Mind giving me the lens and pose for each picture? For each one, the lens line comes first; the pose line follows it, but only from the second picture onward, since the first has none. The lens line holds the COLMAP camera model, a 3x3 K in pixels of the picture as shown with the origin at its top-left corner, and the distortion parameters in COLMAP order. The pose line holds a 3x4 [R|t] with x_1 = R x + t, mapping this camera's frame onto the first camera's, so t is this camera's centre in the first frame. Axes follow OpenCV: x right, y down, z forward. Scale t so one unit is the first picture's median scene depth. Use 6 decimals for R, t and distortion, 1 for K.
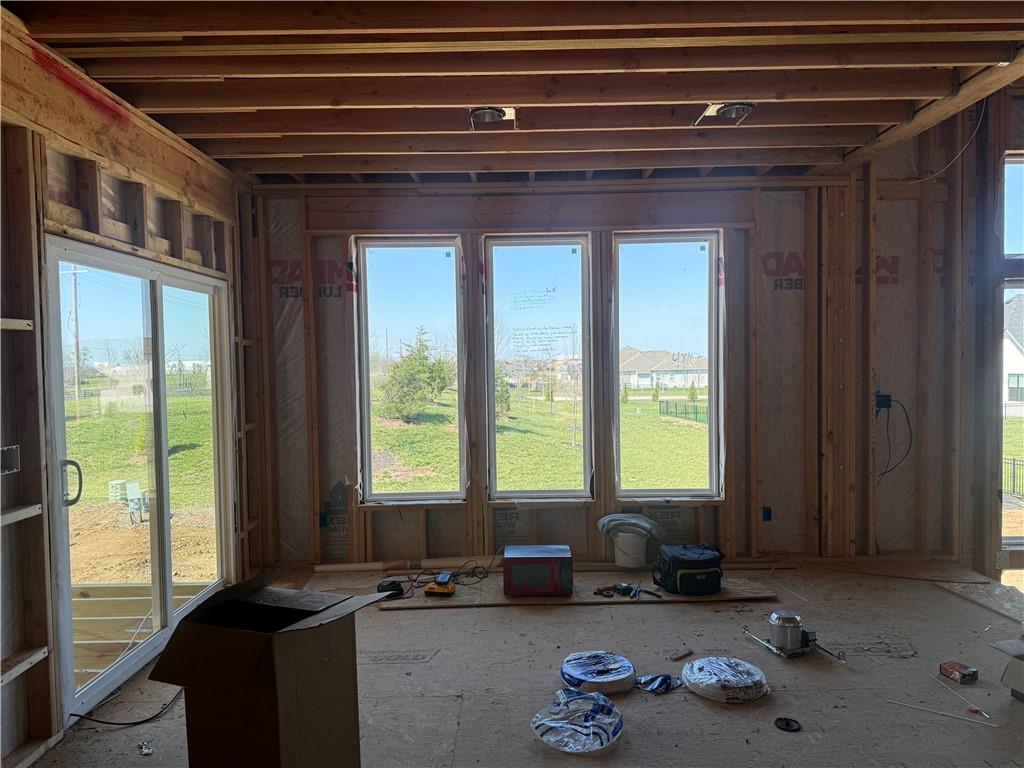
lens RADIAL K [[712.8, 0, 510.7], [0, 712.8, 389.1], [0, 0, 1]] dist [0.078949, -0.099903]
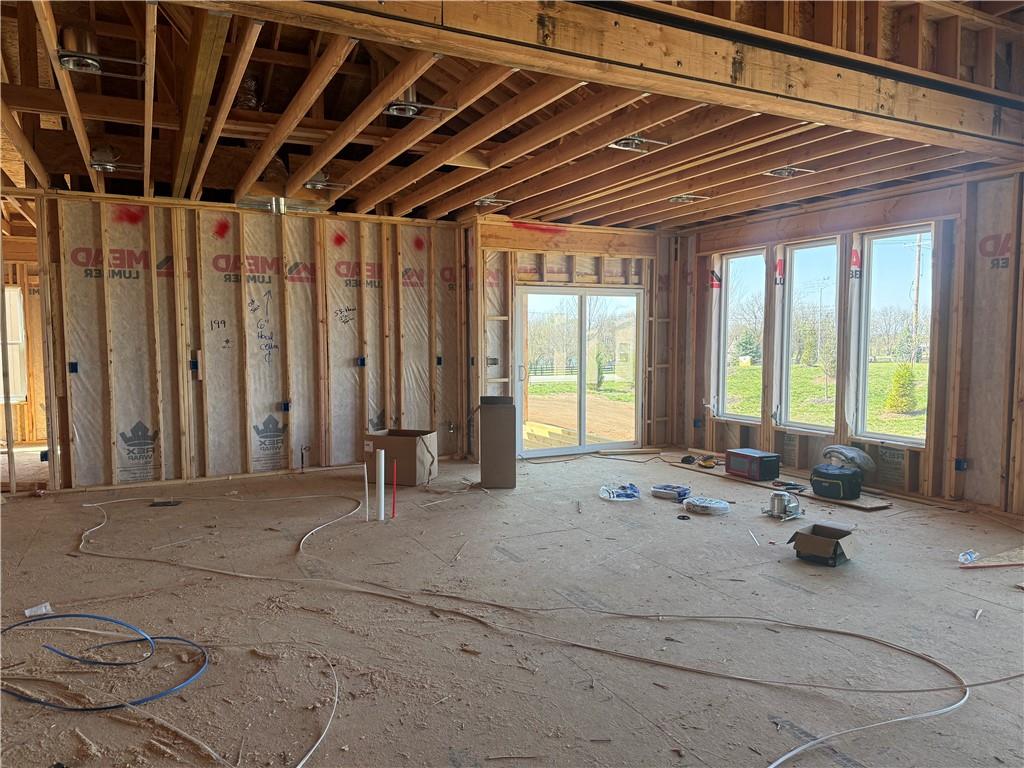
lens RADIAL K [[712.8, 0, 509.1], [0, 712.8, 388.6], [0, 0, 1]] dist [0.078949, -0.099903]
pose [[0.450074, 0.080390, -0.889365, 1.050657], [-0.040347, 0.996753, 0.069678, -0.001405], [0.892079, 0.004523, 0.451856, -0.171337]]
